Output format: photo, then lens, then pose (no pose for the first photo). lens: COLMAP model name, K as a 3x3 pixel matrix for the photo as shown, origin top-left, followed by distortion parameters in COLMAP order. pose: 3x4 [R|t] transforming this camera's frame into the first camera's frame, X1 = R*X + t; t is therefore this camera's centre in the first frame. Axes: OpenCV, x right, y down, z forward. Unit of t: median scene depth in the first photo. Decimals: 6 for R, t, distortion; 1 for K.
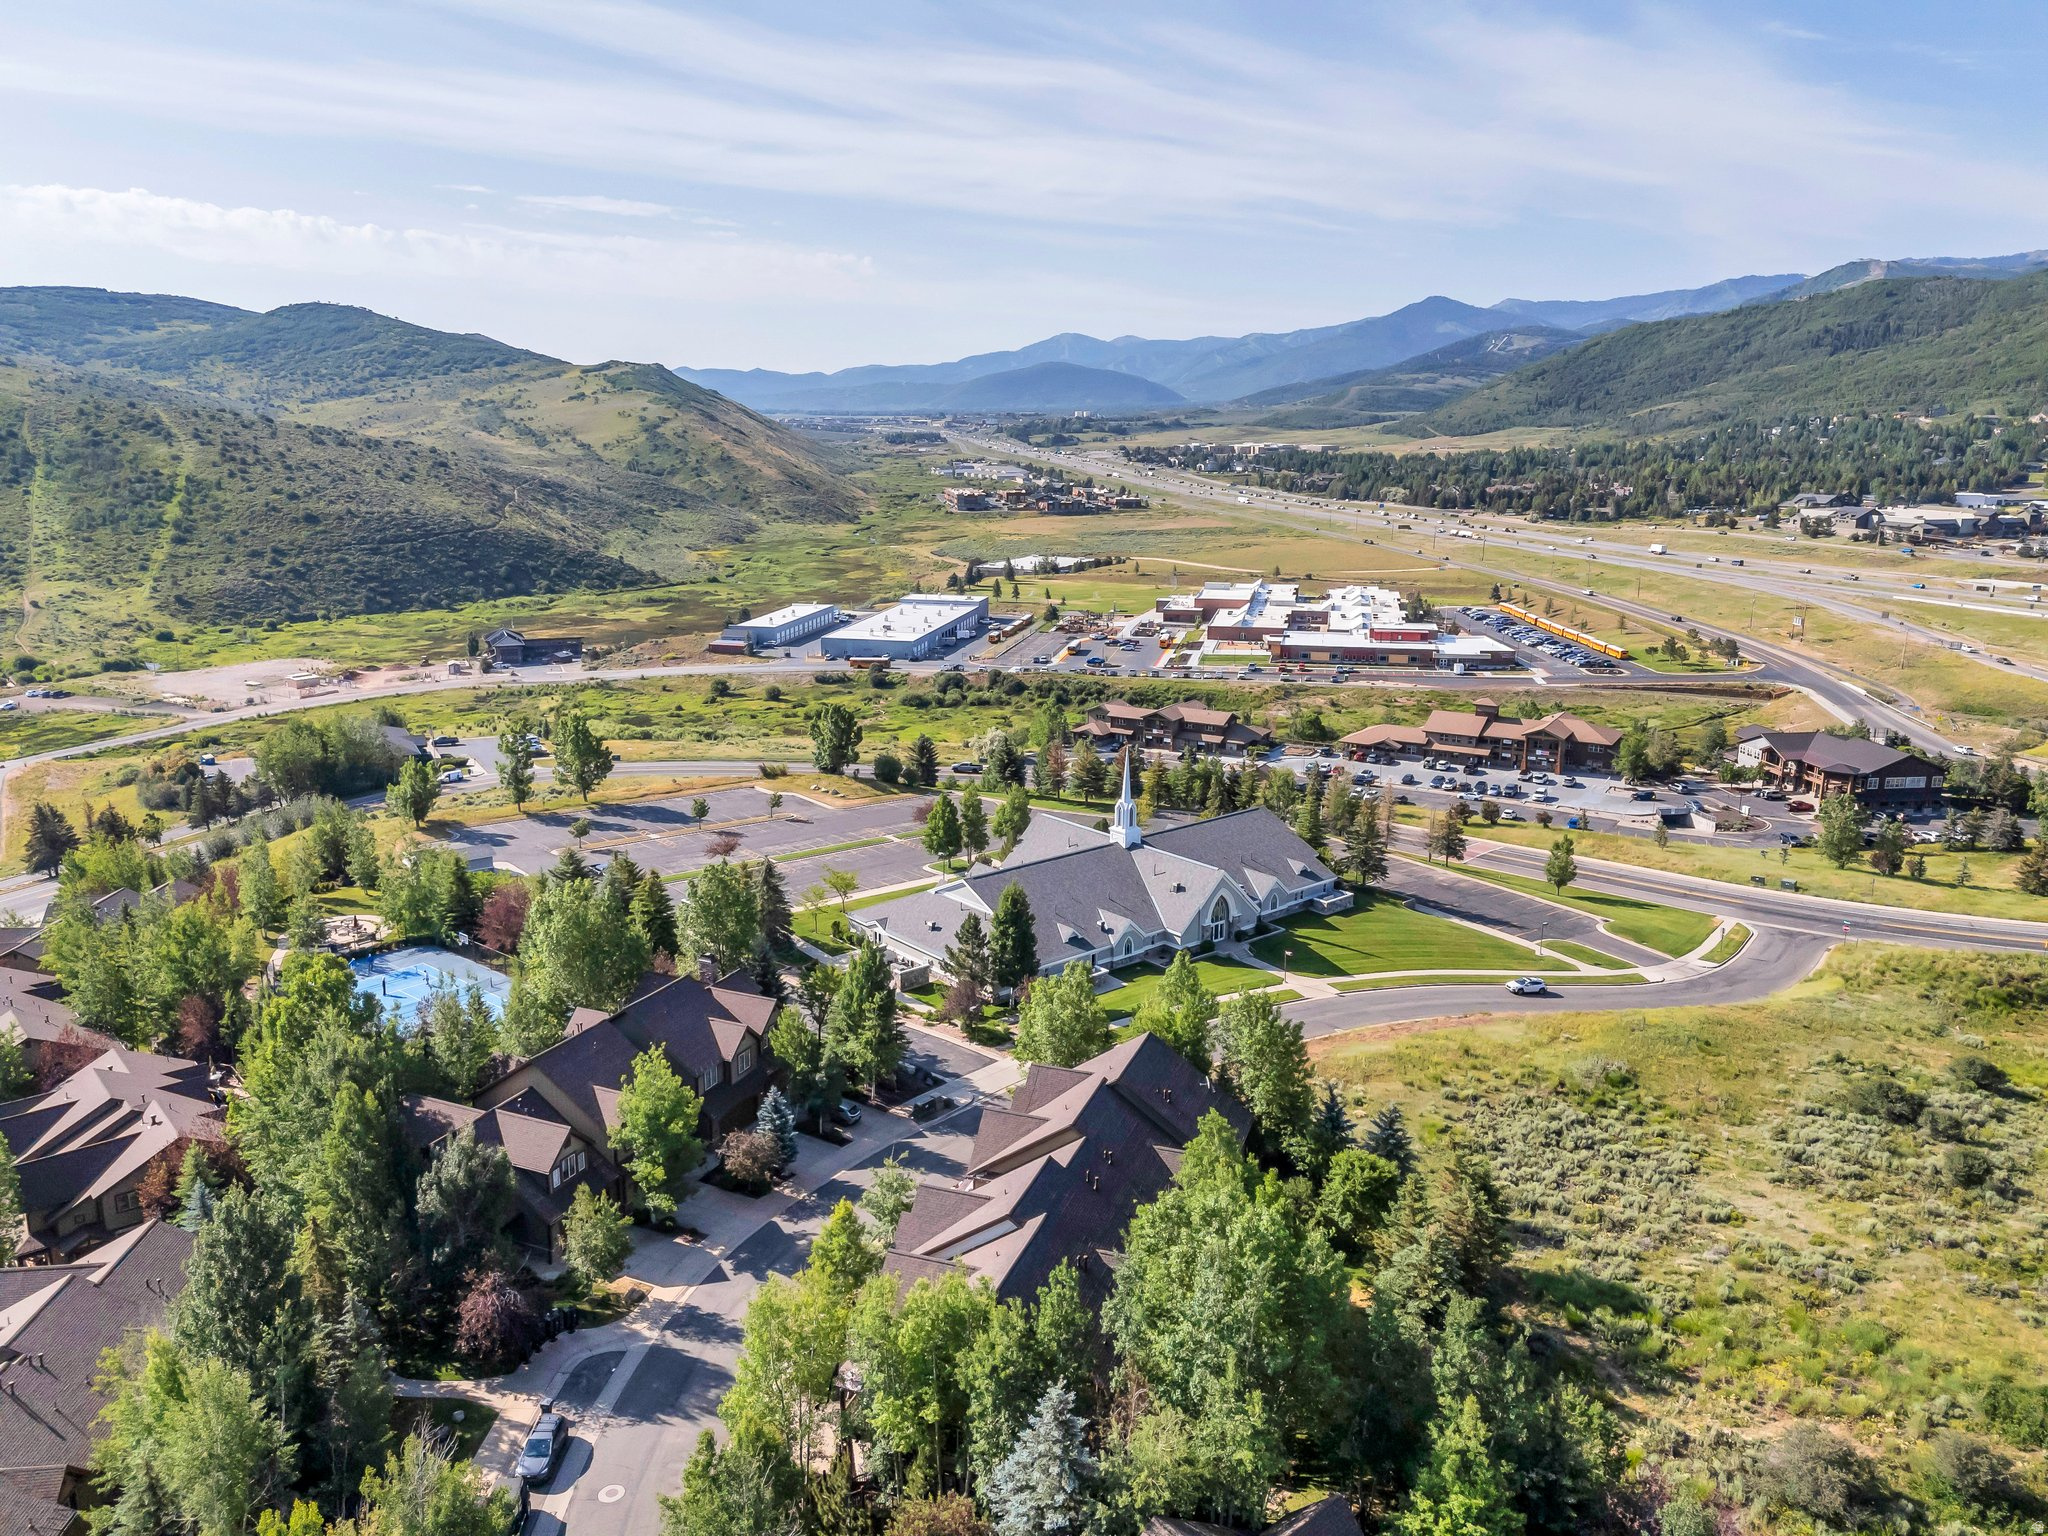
lens RADIAL K [[1497.2, 0, 1016.8], [0, 1497.2, 776.3], [0, 0, 1]] dist [0.089521, -0.081562]
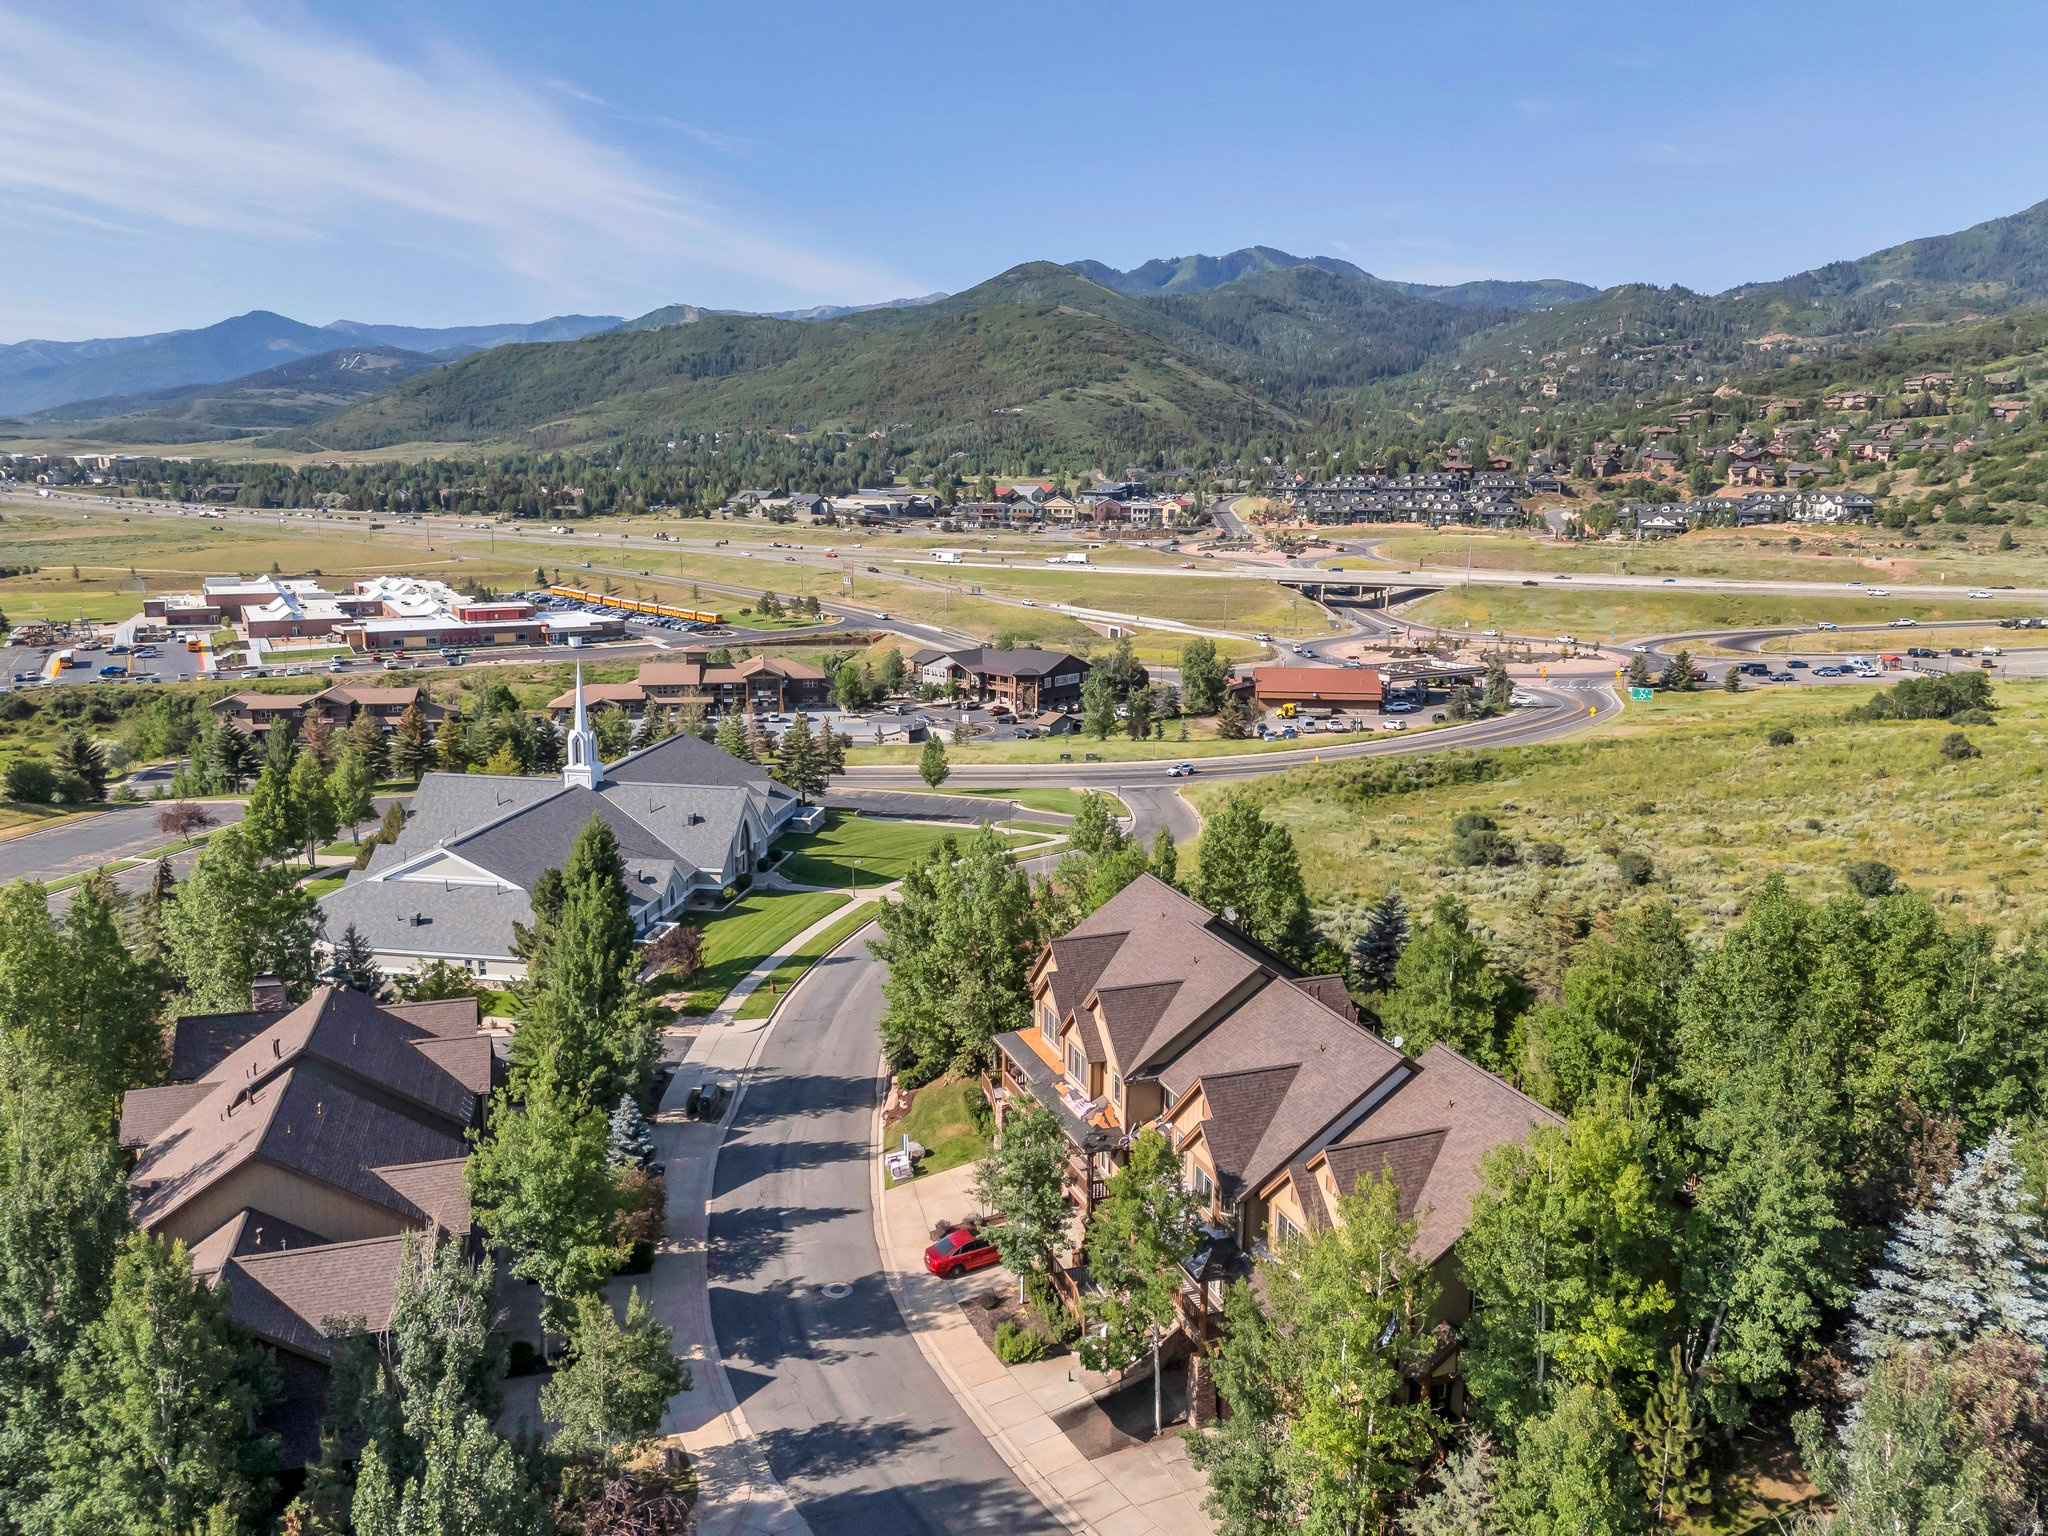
lens RADIAL K [[1497.2, 0, 1016.8], [0, 1497.2, 776.3], [0, 0, 1]] dist [0.089521, -0.081562]
pose [[0.761641, -0.136919, 0.633368, -0.087192], [0.147993, 0.988344, 0.035692, 0.015547], [-0.630873, 0.066550, 0.773027, 0.083688]]
